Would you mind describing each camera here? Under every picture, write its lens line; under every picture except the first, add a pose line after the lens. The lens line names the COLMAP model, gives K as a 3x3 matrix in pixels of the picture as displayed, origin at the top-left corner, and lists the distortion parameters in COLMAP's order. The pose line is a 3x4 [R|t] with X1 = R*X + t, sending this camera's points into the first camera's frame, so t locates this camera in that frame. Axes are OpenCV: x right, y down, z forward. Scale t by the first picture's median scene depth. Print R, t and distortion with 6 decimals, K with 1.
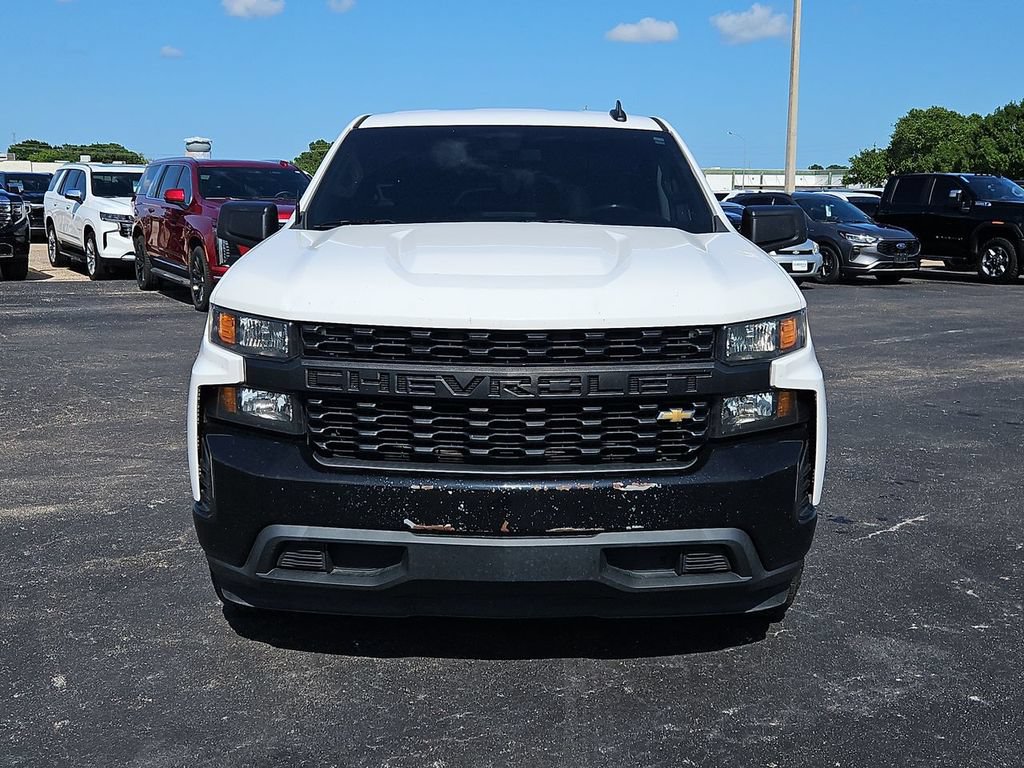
lens RADIAL K [[1174.9, 0, 512.0], [0, 1174.9, 384.0], [0, 0, 1]] dist [0.073838, -0.007766]
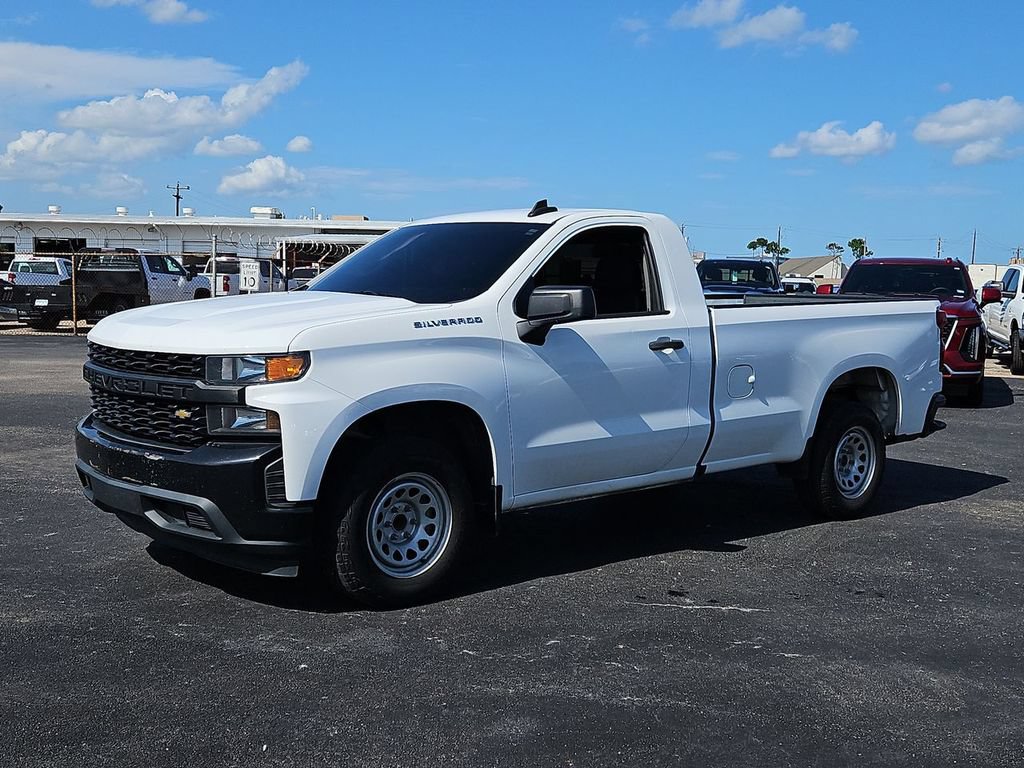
lens RADIAL K [[1174.9, 0, 512.0], [0, 1174.9, 384.0], [0, 0, 1]] dist [0.073838, -0.007766]
pose [[0.626996, 0.059306, -0.776762, 1.543798], [-0.132066, 0.990757, -0.030958, -0.019575], [0.767746, 0.121995, 0.629033, 0.374856]]
